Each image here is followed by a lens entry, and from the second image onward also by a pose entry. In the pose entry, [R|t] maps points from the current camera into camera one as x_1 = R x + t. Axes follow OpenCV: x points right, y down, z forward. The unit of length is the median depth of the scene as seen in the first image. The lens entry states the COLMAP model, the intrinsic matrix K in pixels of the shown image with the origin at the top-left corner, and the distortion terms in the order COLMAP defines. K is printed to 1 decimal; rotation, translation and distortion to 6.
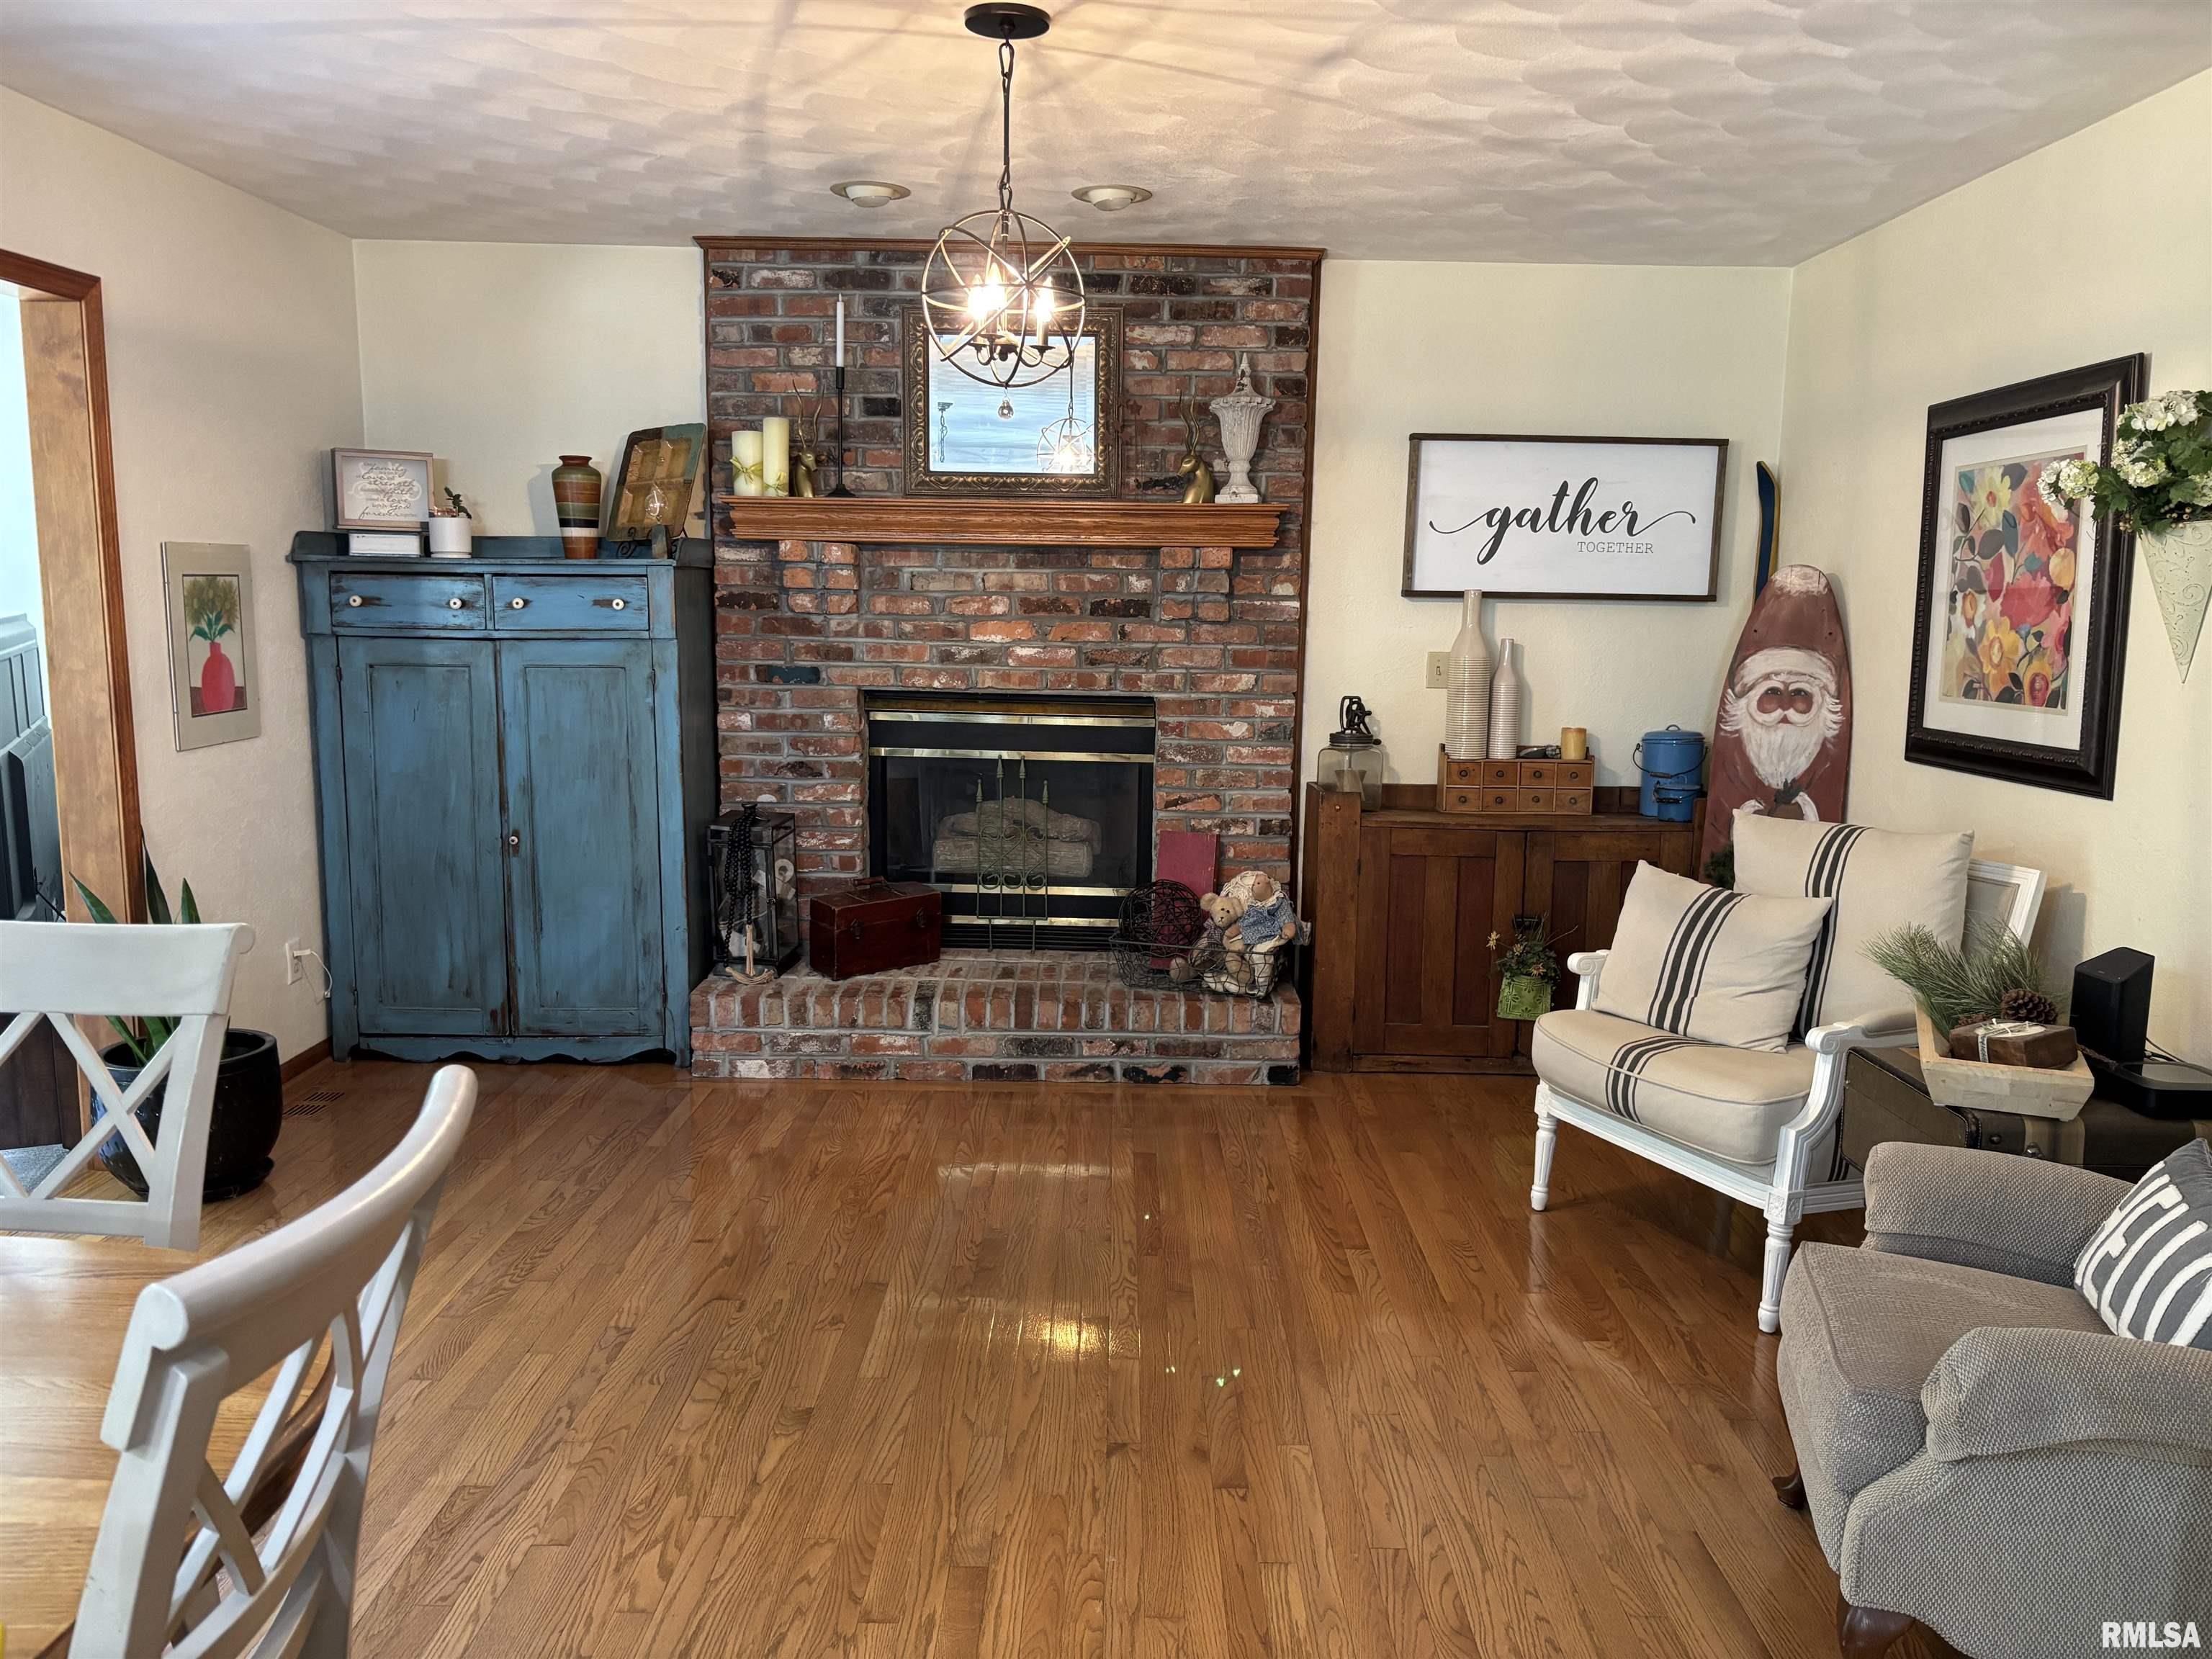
lens RADIAL K [[1677.3, 0, 1102.0], [0, 1677.3, 827.0], [0, 0, 1]] dist [-0.005818, -0.000617]
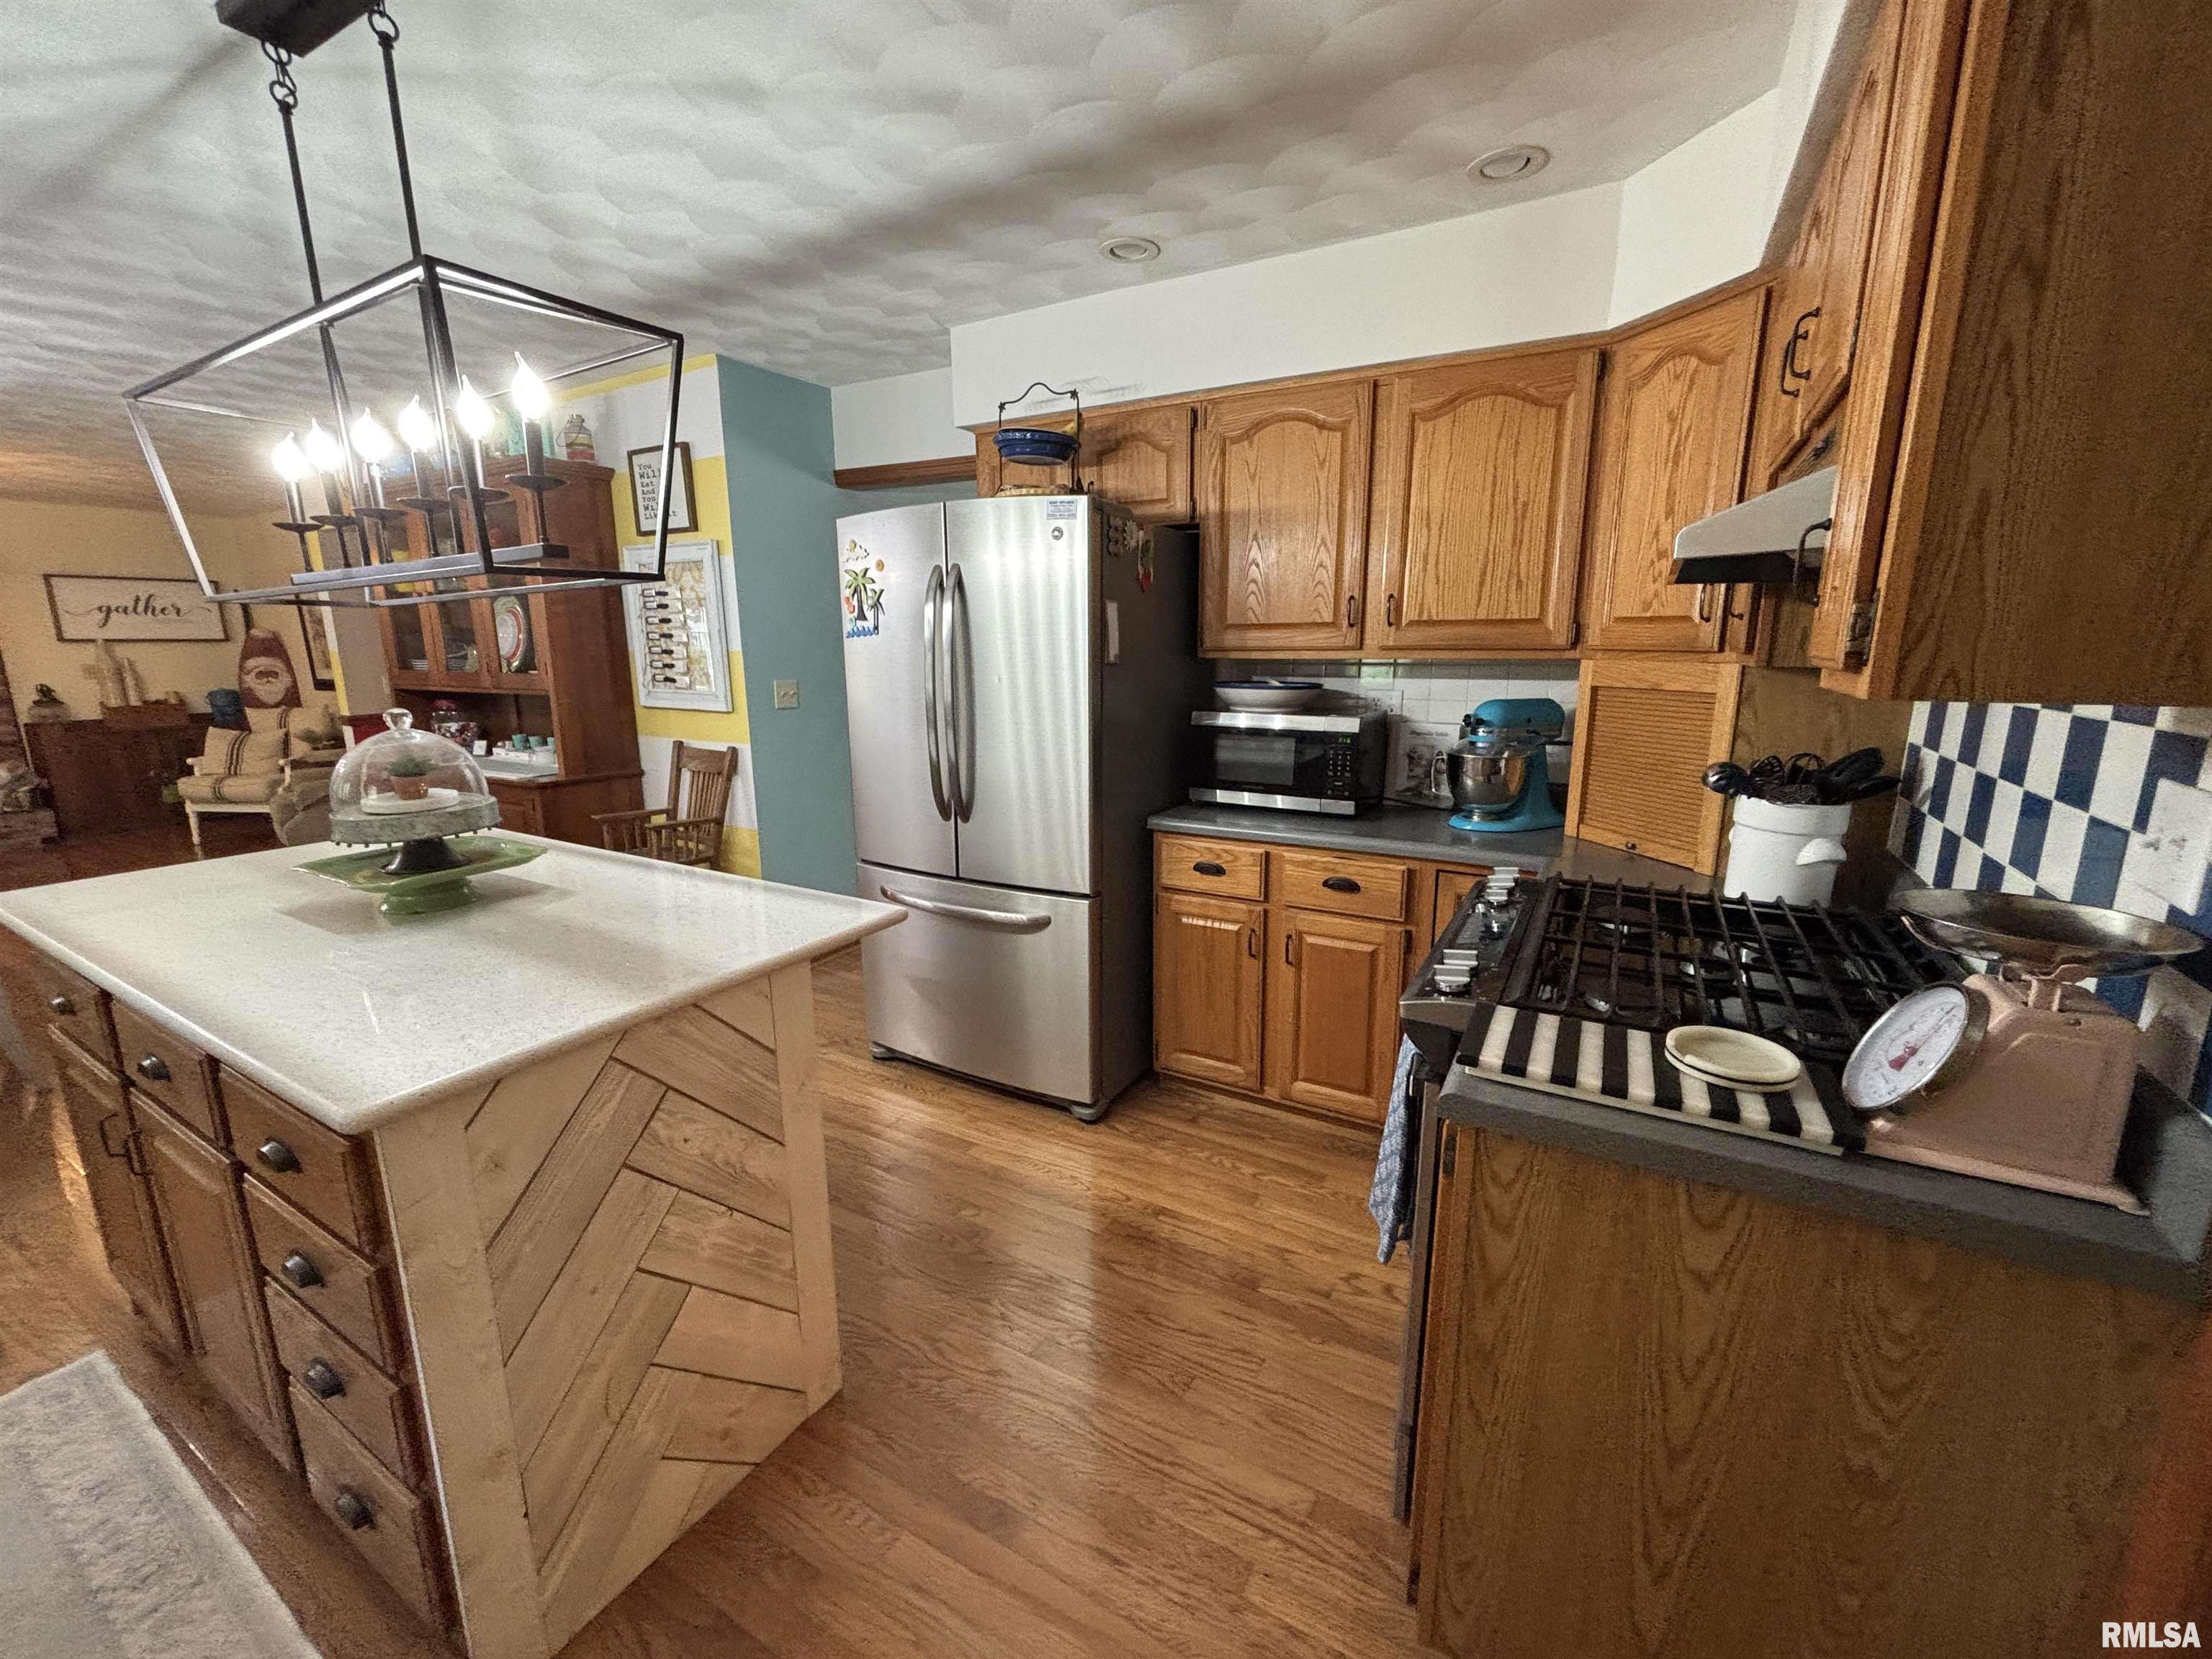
lens RADIAL K [[905.2, 0, 1087.3], [0, 905.2, 833.7], [0, 0, 1]] dist [0.001700, 0.001607]
pose [[0.500083, -0.203314, 0.841772, -0.250055], [0.144018, 0.978038, 0.150668, 0.155655], [-0.853918, 0.045884, 0.518381, -0.977187]]
